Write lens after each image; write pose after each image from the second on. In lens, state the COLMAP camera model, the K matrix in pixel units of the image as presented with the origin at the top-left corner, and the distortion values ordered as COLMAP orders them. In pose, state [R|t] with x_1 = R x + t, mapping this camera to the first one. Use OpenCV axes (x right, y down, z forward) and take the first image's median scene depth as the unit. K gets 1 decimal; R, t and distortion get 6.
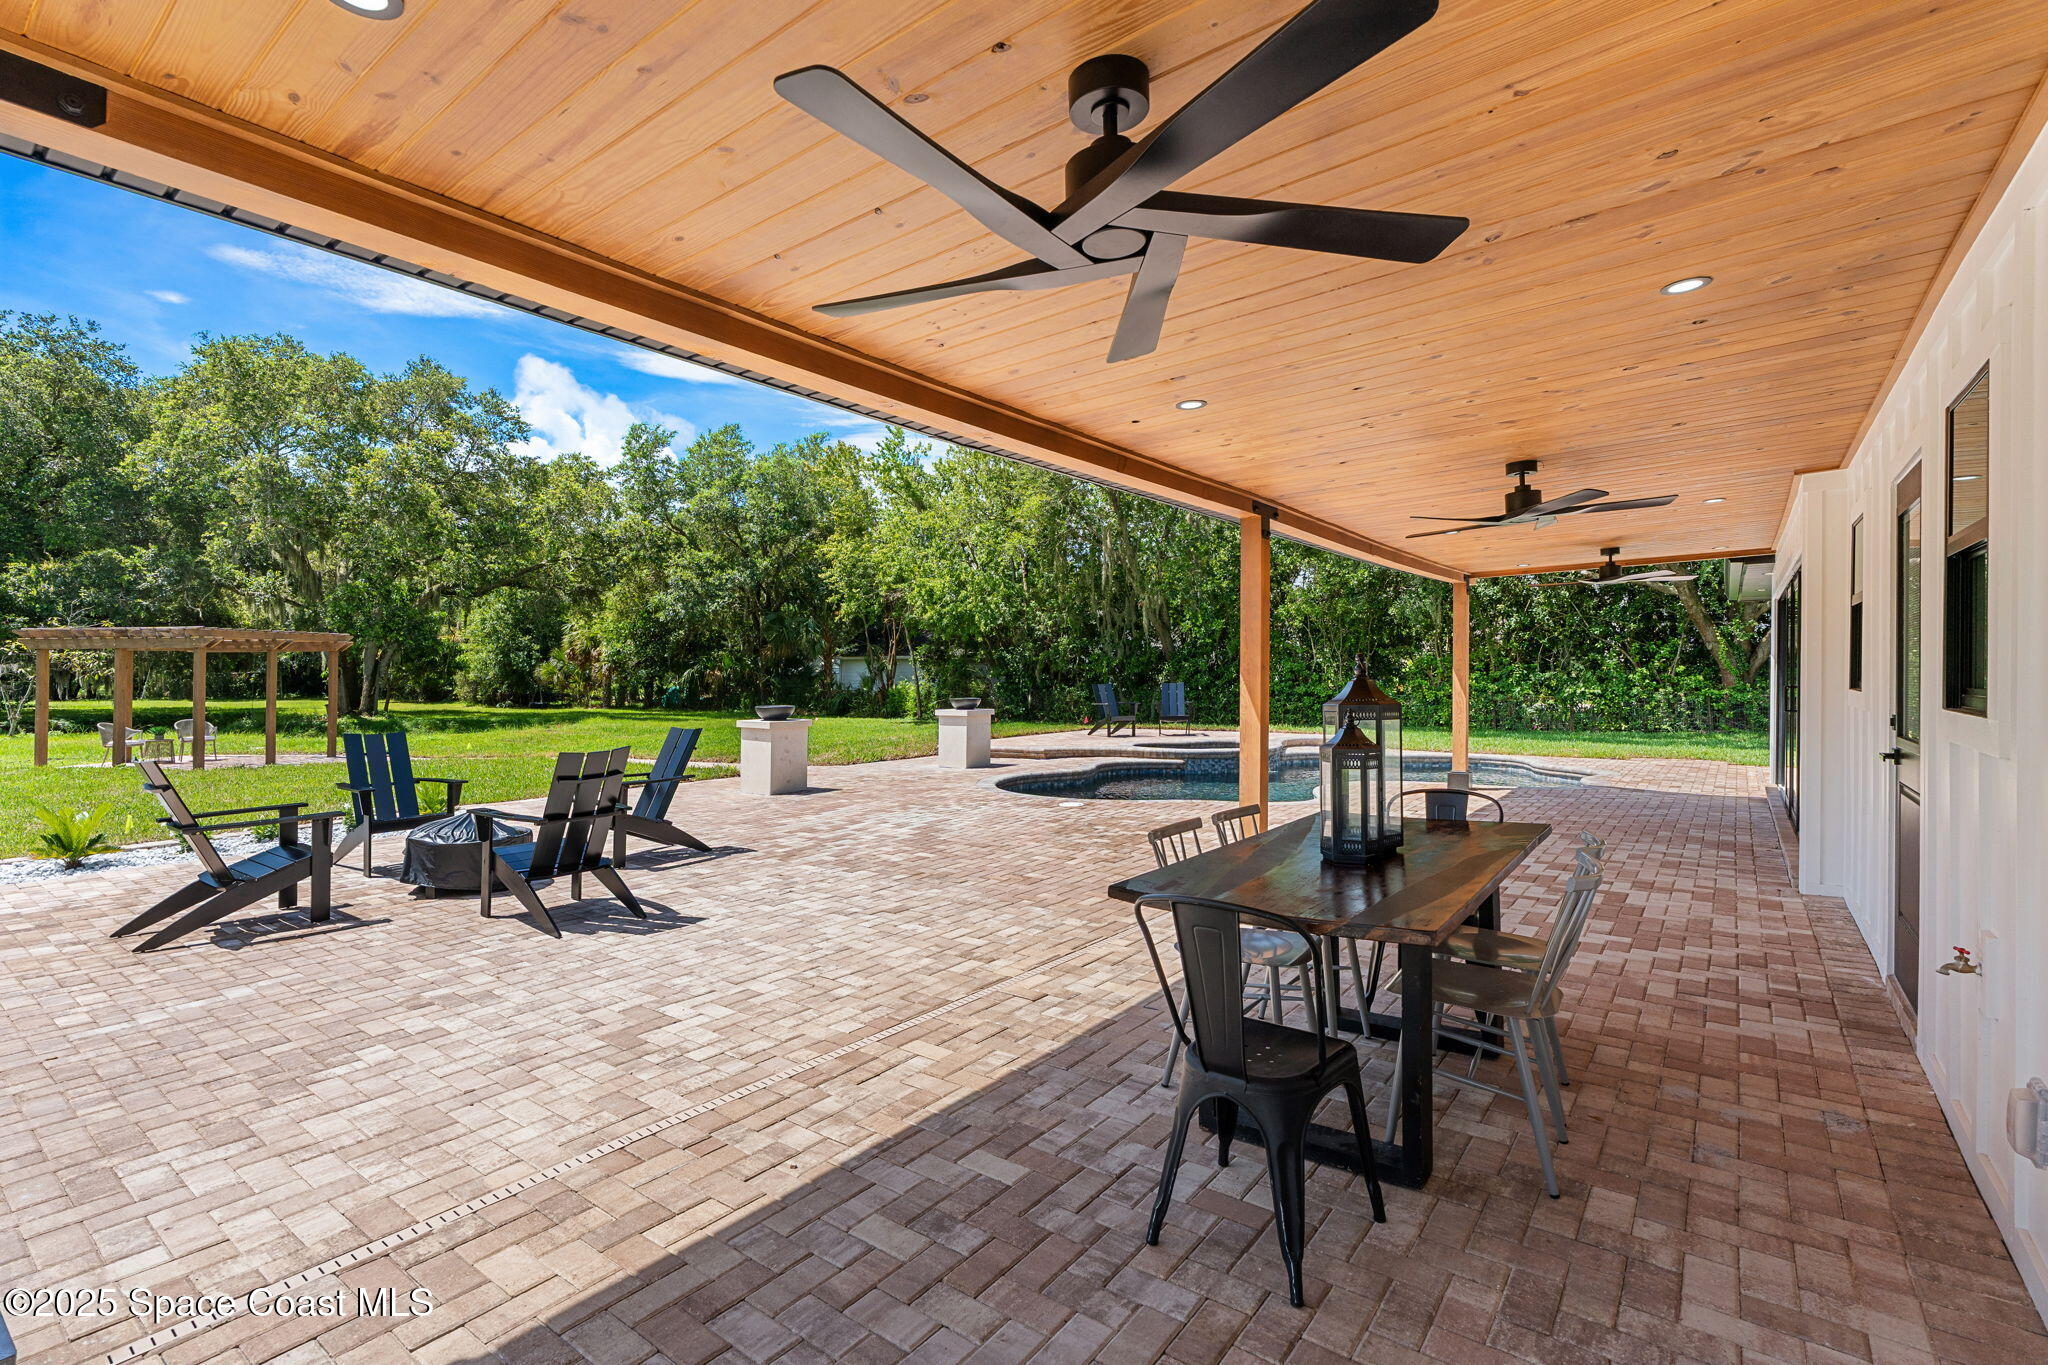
lens RADIAL K [[952.3, 0, 1016.1], [0, 952.3, 645.7], [0, 0, 1]] dist [0.010873, 0.000025]
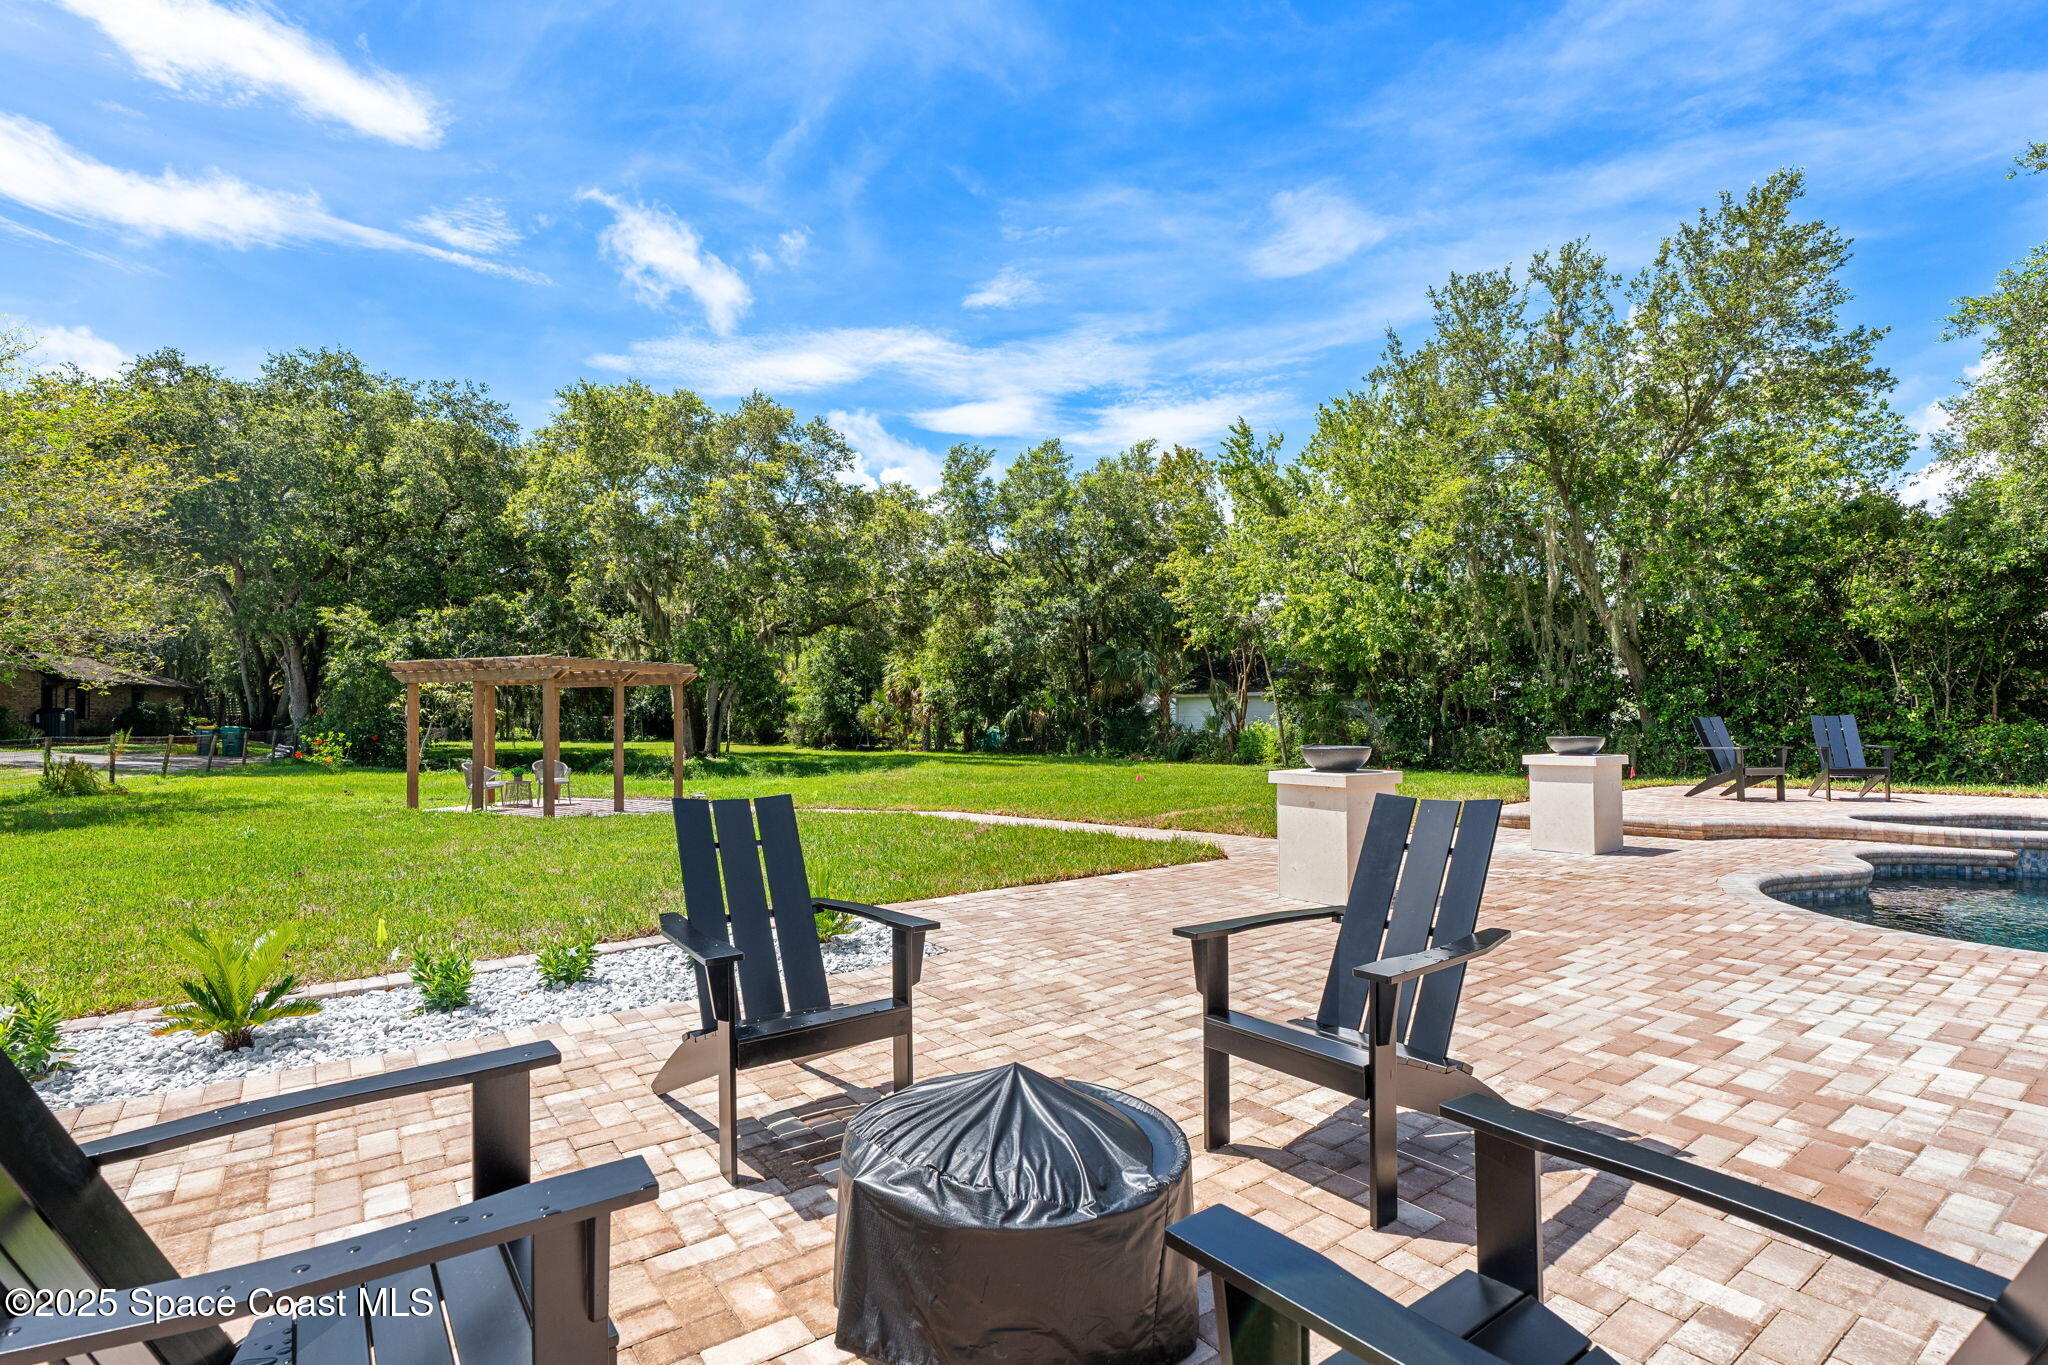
lens RADIAL K [[964.9, 0, 1016.5], [0, 964.9, 705.3], [0, 0, 1]] dist [0.001695, 0.000500]
pose [[0.958774, -0.007669, -0.284065, -0.087109], [0.011998, 0.999837, 0.013504, 0.009260], [0.283916, -0.016356, 0.958710, 0.127159]]
